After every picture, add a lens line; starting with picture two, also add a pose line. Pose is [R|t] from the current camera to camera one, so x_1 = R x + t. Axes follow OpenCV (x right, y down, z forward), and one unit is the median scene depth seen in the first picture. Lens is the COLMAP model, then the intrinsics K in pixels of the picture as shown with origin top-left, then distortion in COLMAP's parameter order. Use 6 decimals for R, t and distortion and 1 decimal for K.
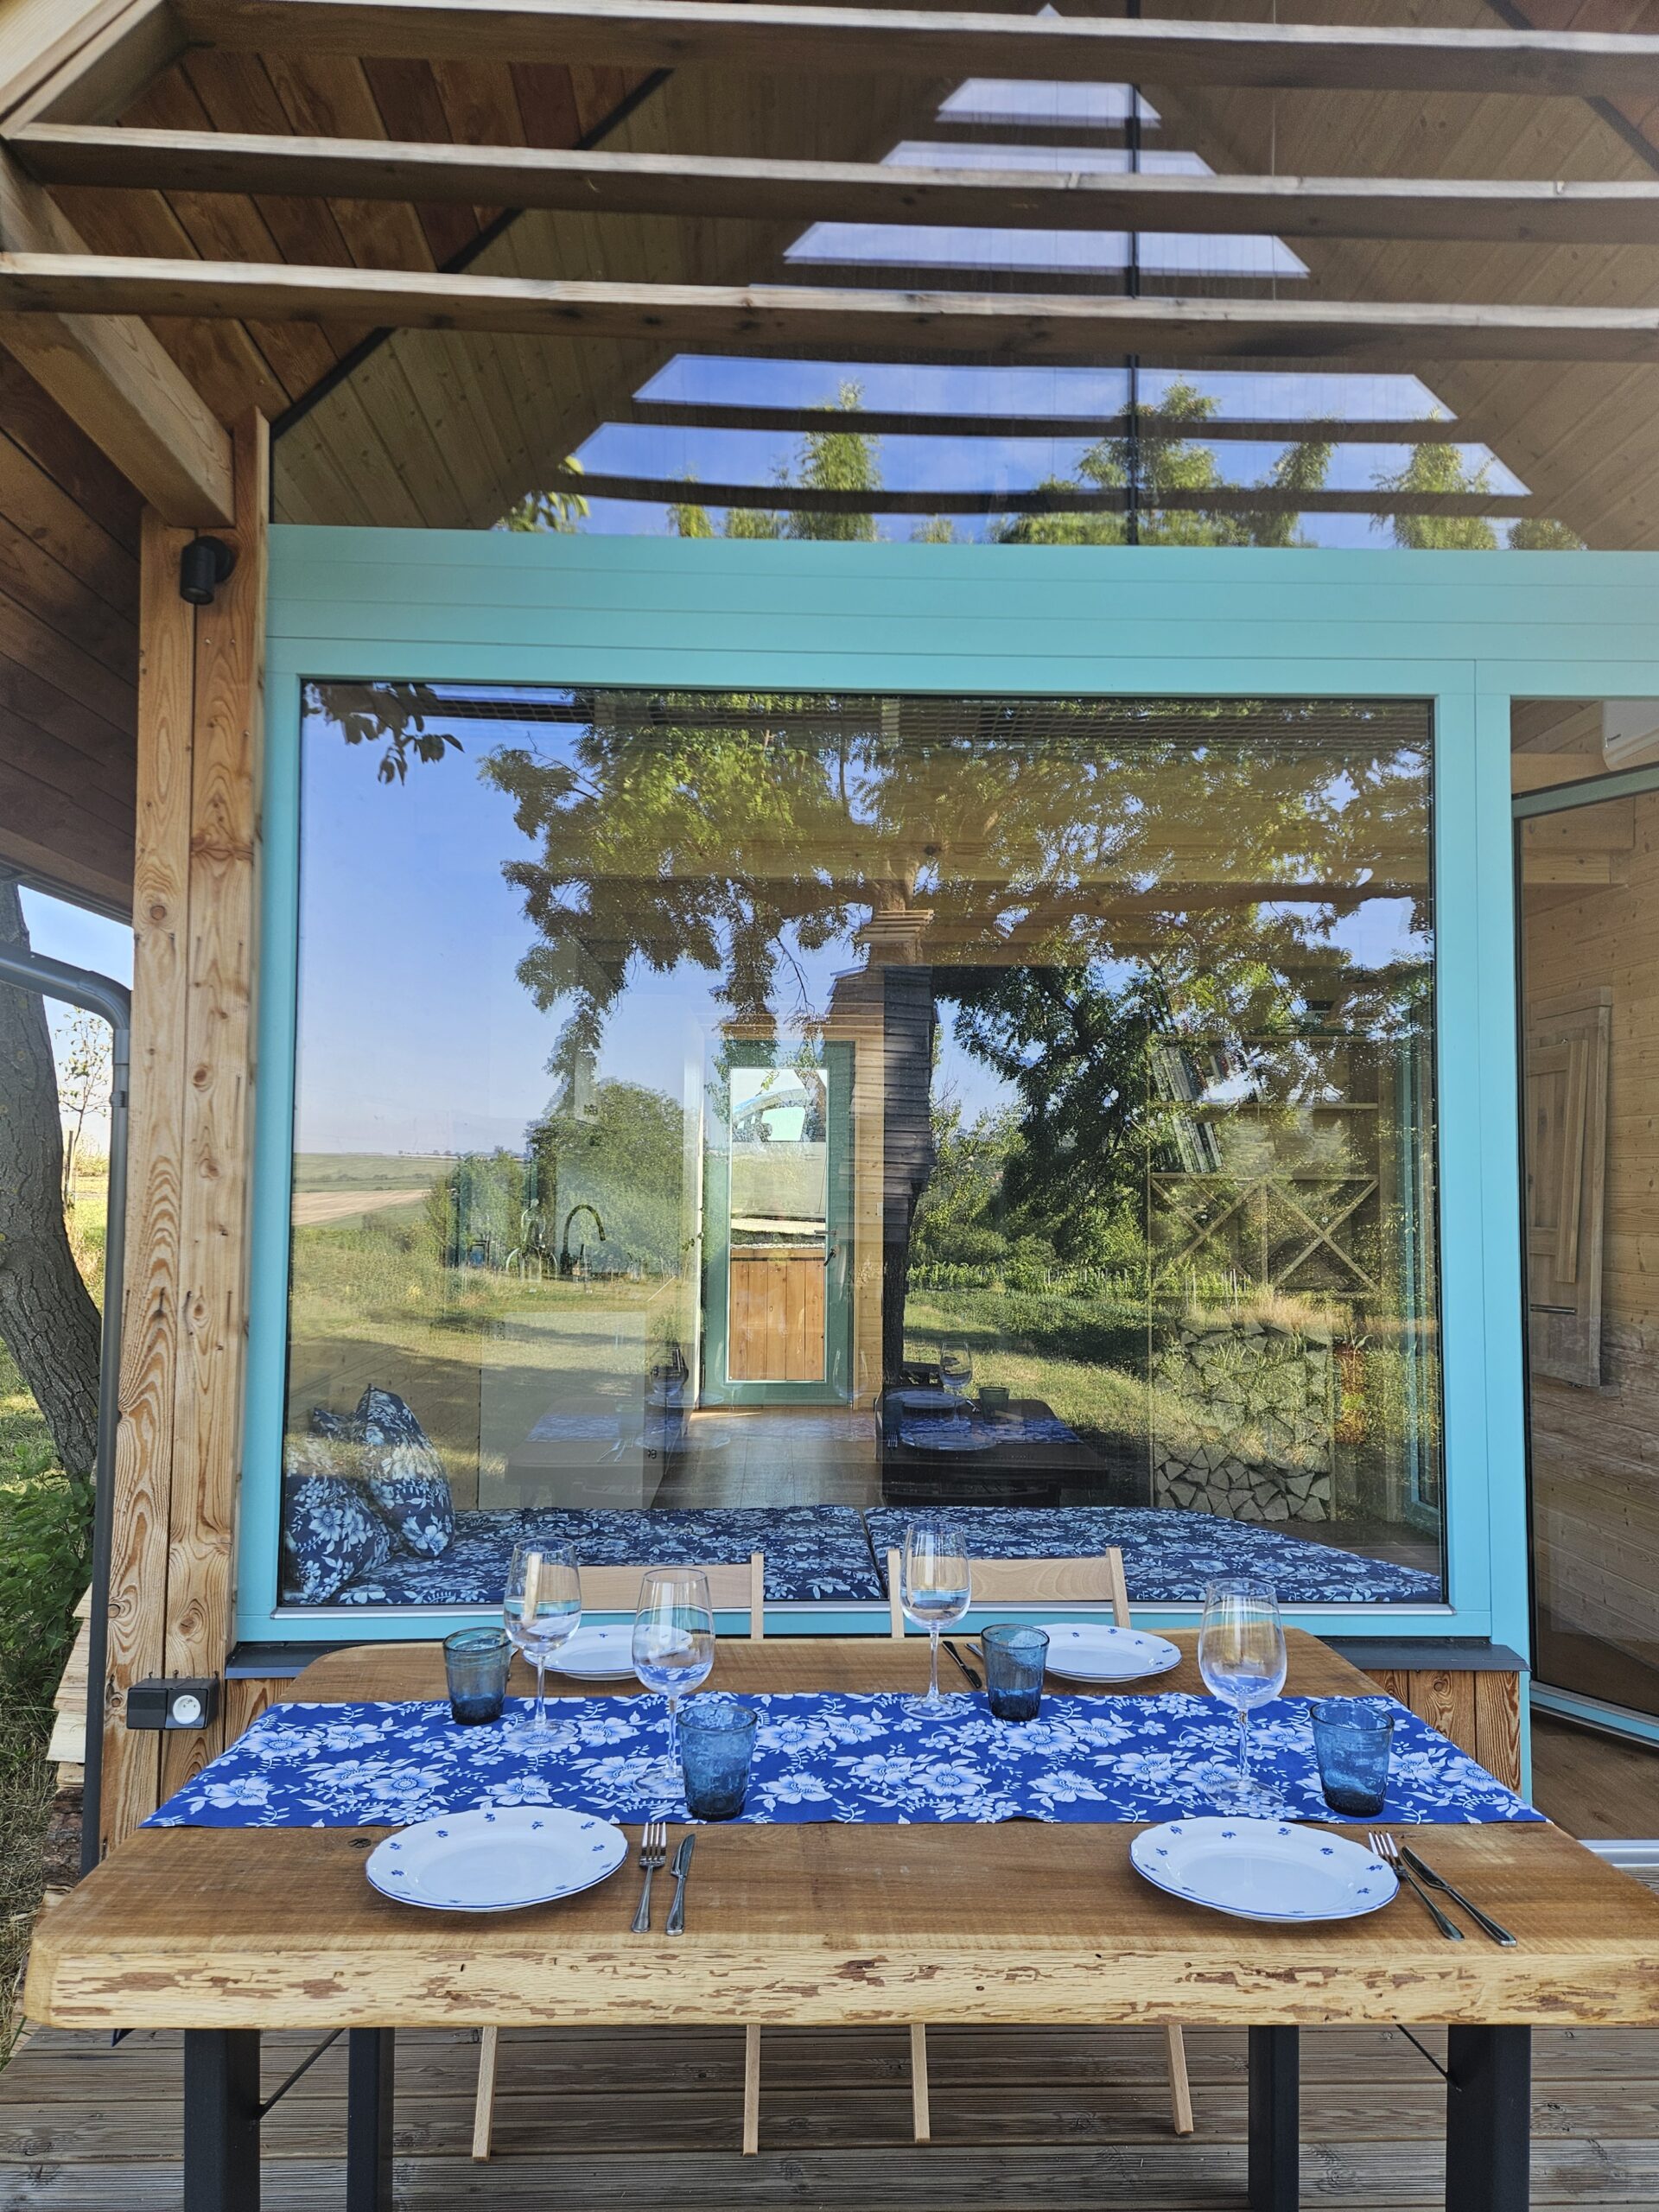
lens RADIAL K [[1491.1, 0, 829.5], [0, 1491.1, 1106.0], [0, 0, 1]] dist [0.108247, -0.096105]
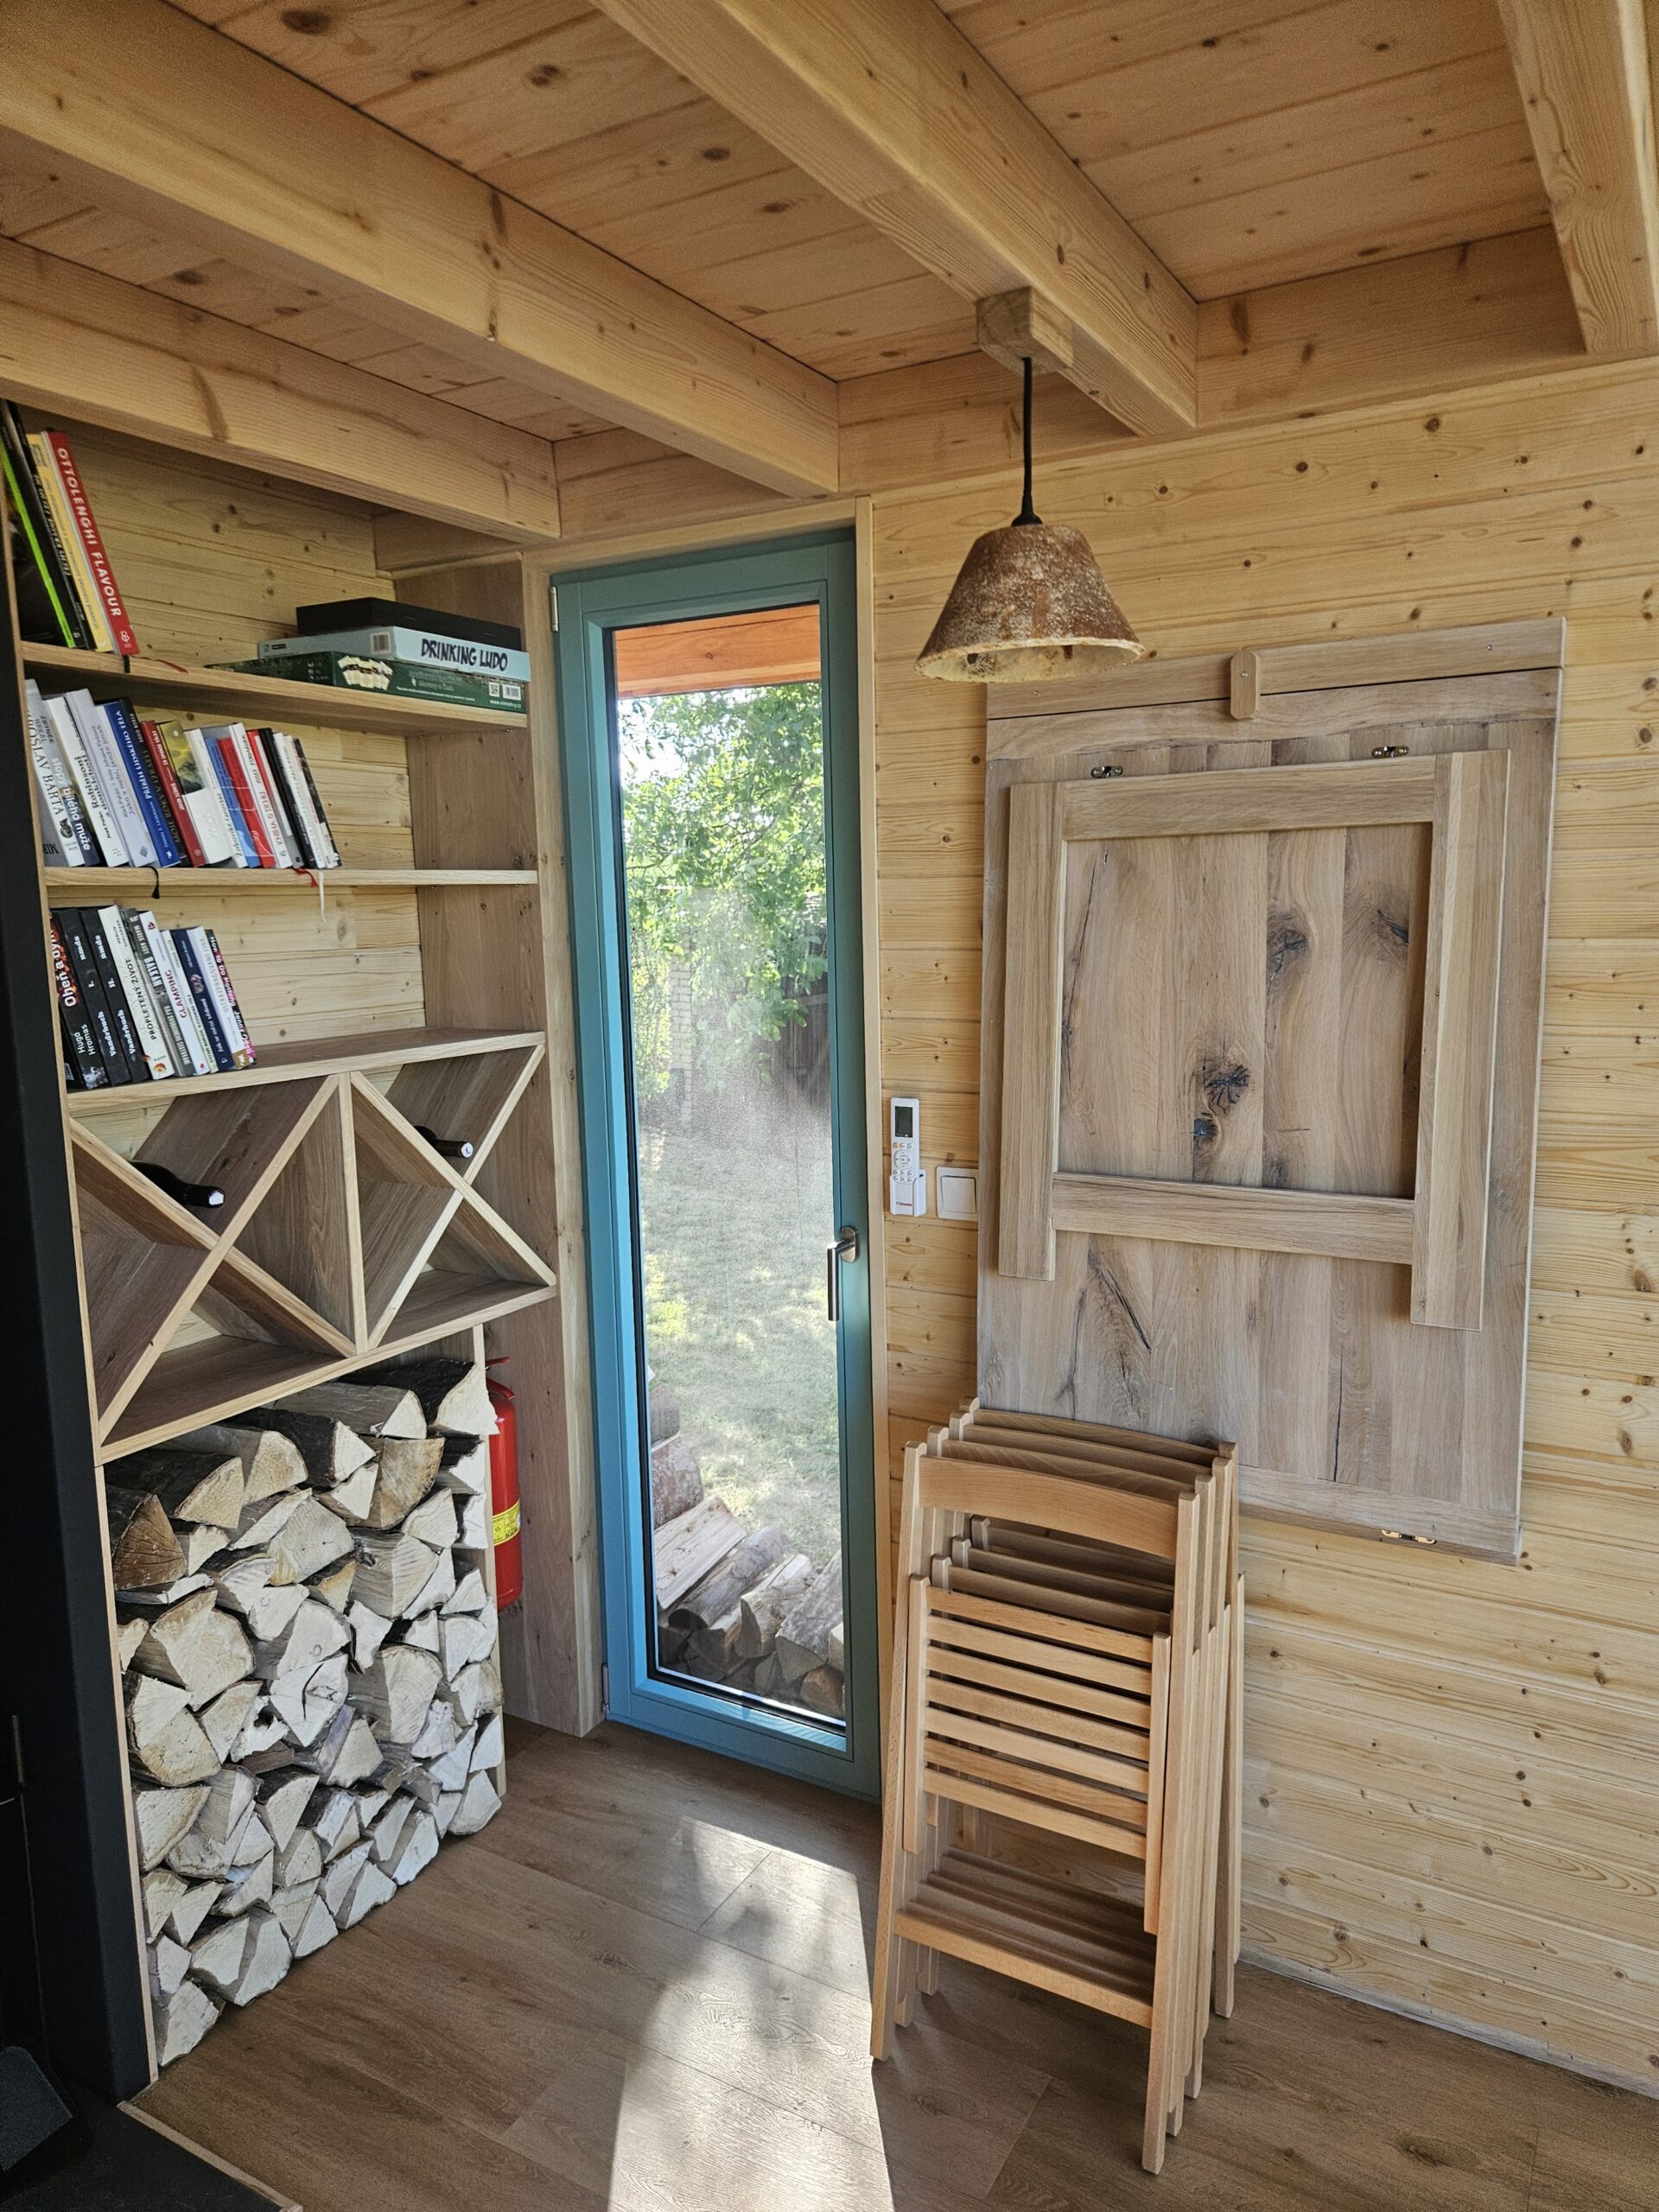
lens RADIAL K [[1491.1, 0, 829.5], [0, 1491.1, 1106.0], [0, 0, 1]] dist [0.108247, -0.096105]
pose [[0.530637, -0.140453, 0.835881, 0.031440], [-0.016029, 0.984336, 0.175573, -0.012250], [-0.847448, -0.106564, 0.520073, 0.703178]]
